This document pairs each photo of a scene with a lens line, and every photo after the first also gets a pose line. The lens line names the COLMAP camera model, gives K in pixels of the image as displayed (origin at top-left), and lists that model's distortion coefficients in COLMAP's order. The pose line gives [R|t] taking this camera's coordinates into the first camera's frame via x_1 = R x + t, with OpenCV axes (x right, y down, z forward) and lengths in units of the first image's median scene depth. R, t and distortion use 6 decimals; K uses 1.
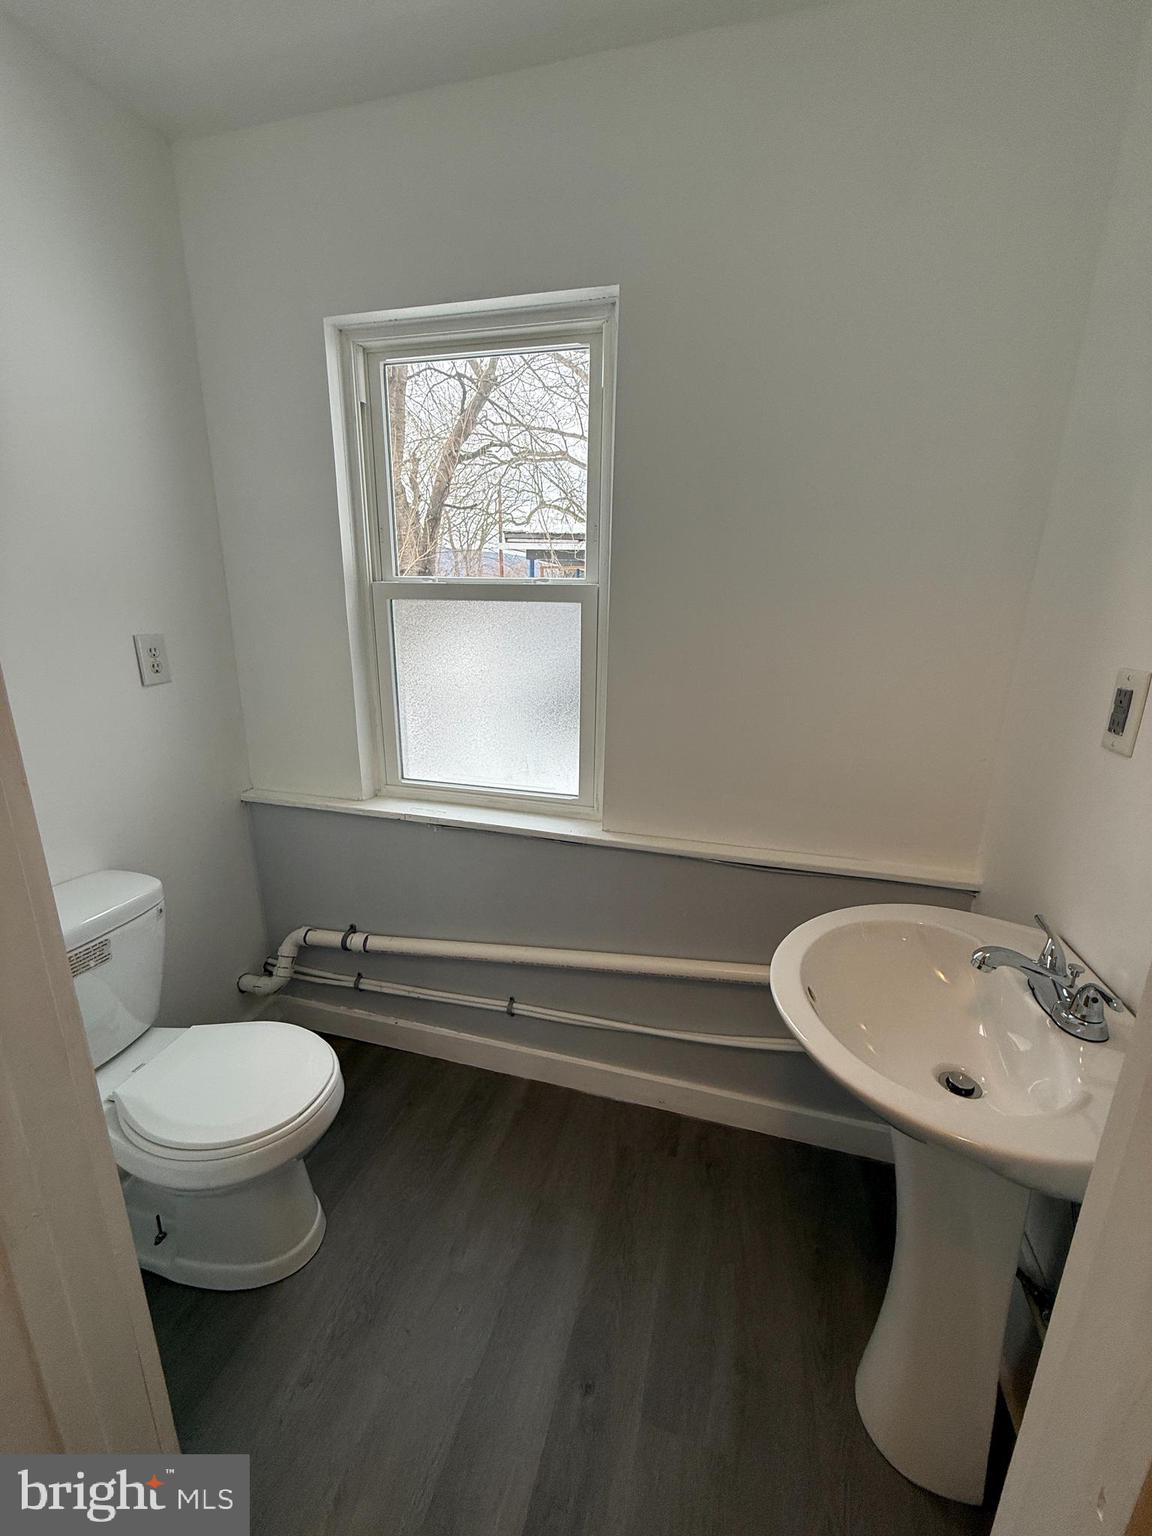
lens RADIAL K [[633.5, 0, 582.5], [0, 633.5, 764.0], [0, 0, 1]] dist [0.003365, 0.000194]
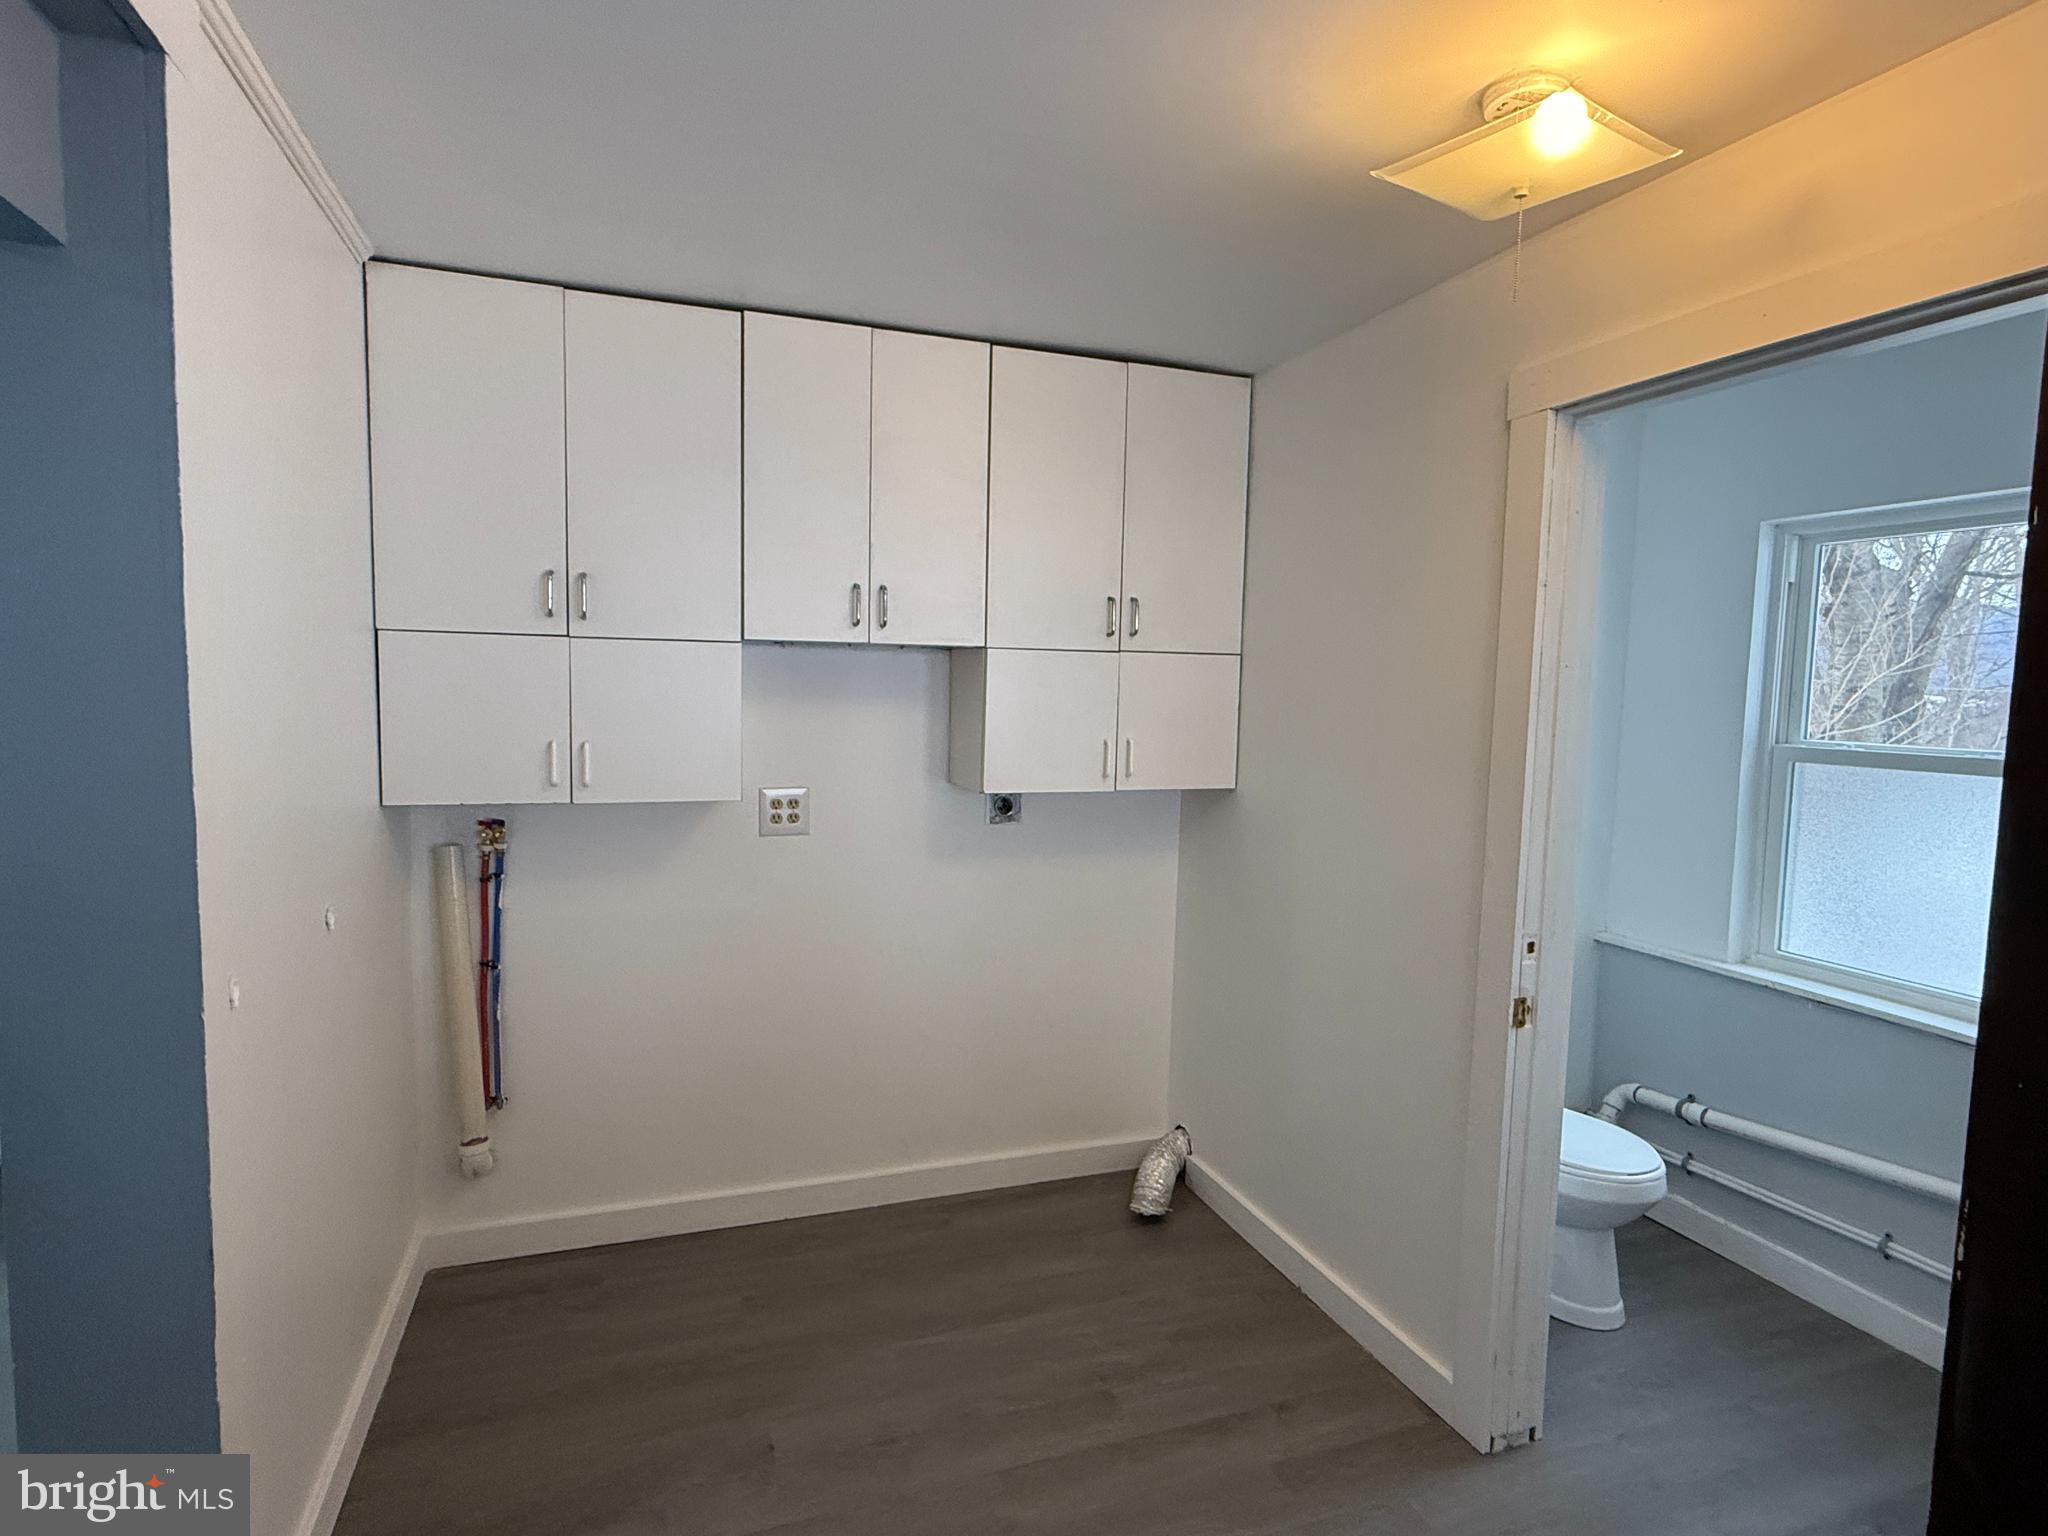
lens RADIAL K [[1050.6, 0, 1018.7], [0, 1050.6, 772.0], [0, 0, 1]] dist [-0.003622, 0.000664]
pose [[0.584054, 0.066023, -0.809025, 0.289571], [-0.224940, 0.970817, -0.083163, 0.149693], [0.779925, 0.230554, 0.581861, -0.816588]]
